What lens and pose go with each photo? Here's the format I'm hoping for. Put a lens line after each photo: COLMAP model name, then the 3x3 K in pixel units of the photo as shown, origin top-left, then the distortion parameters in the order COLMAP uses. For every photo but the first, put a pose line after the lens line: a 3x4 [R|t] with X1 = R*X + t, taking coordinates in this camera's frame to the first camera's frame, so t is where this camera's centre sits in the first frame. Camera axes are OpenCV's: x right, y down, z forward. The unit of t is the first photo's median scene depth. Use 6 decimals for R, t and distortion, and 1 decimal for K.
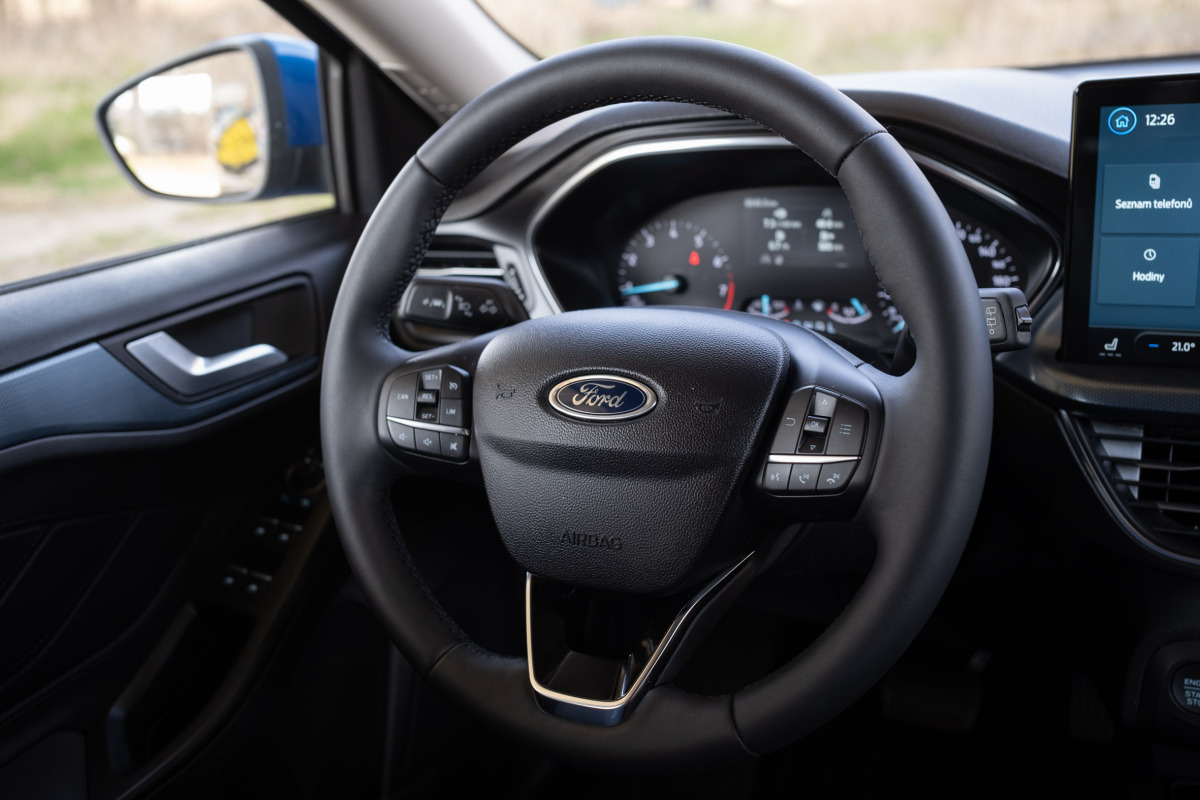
lens RADIAL K [[1200.1, 0, 601.6], [0, 1200.1, 402.5], [0, 0, 1]] dist [0.015123, 0.000000]
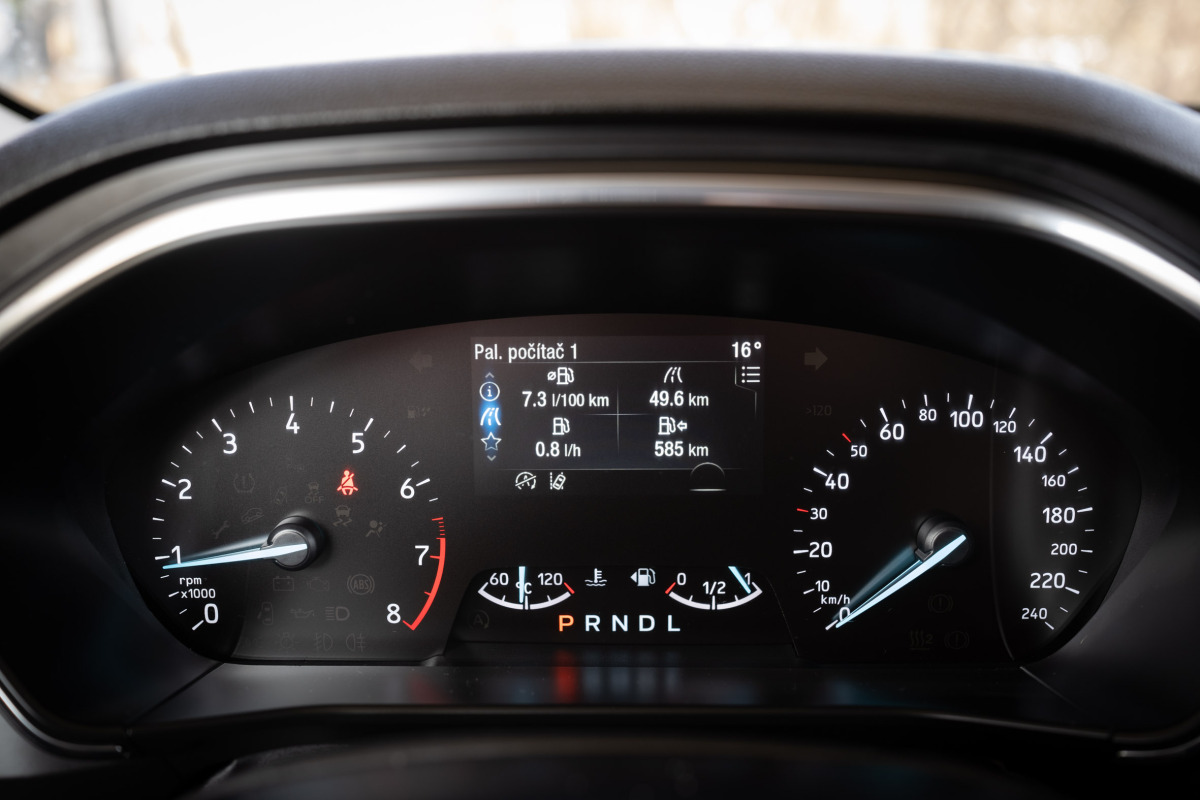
lens RADIAL K [[1200.1, 0, 602.1], [0, 1200.1, 400.4], [0, 0, 1]] dist [0.015123, 0.000000]
pose [[0.888736, -0.027492, 0.457594, -0.040815], [0.077113, 0.992942, -0.090111, -0.117961], [-0.451887, 0.115371, 0.884583, 0.663864]]
